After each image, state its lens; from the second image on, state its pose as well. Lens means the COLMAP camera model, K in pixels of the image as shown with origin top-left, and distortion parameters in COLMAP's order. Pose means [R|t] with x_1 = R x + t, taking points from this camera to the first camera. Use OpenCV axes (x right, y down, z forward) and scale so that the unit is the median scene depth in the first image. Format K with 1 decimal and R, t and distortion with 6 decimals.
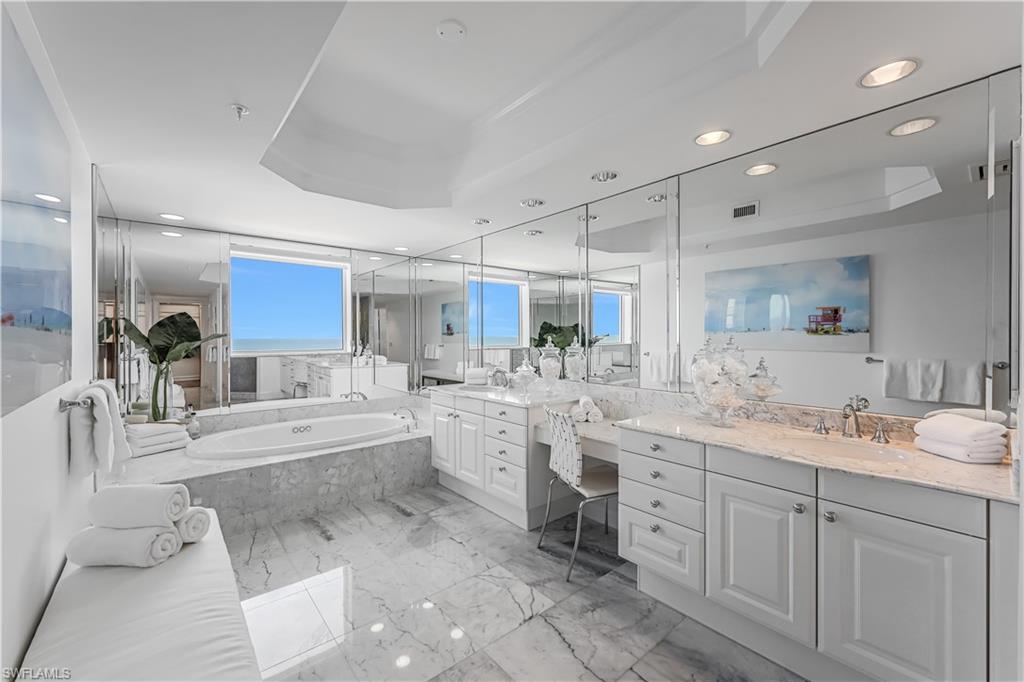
lens RADIAL K [[419.1, 0, 505.9], [0, 419.1, 336.8], [0, 0, 1]] dist [0.009444, 0.000065]
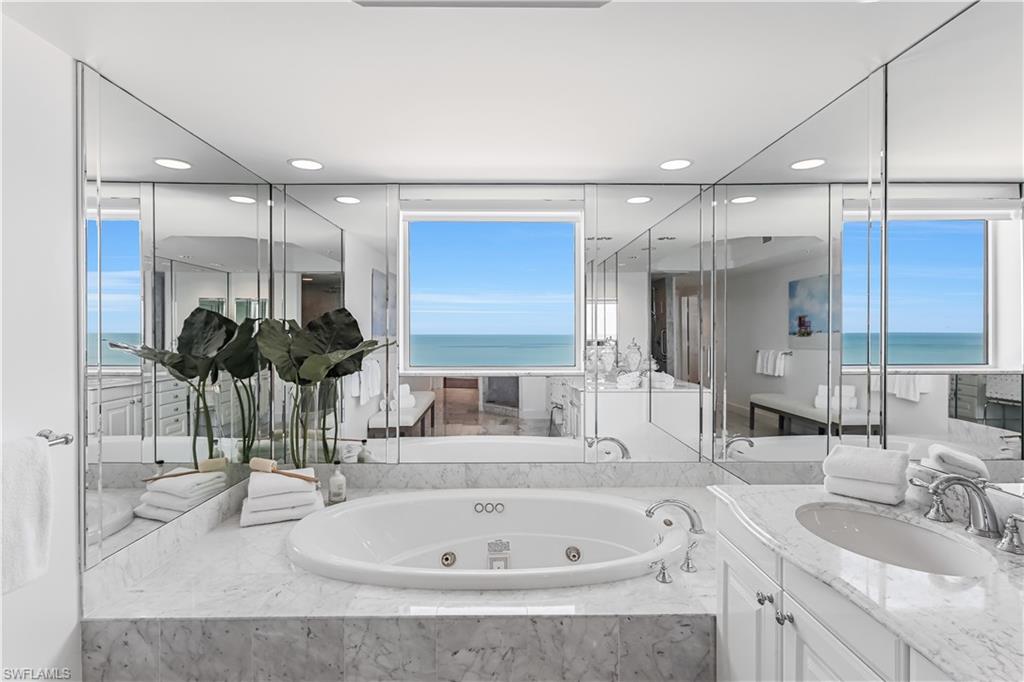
lens RADIAL K [[504.6, 0, 508.0], [0, 504.6, 337.5], [0, 0, 1]] dist [0.000481, 0.000538]
pose [[0.779166, 0.007700, -0.626770, -0.038093], [-0.001696, 0.999947, 0.010176, -0.017725], [0.626815, -0.006865, 0.779138, 0.485678]]
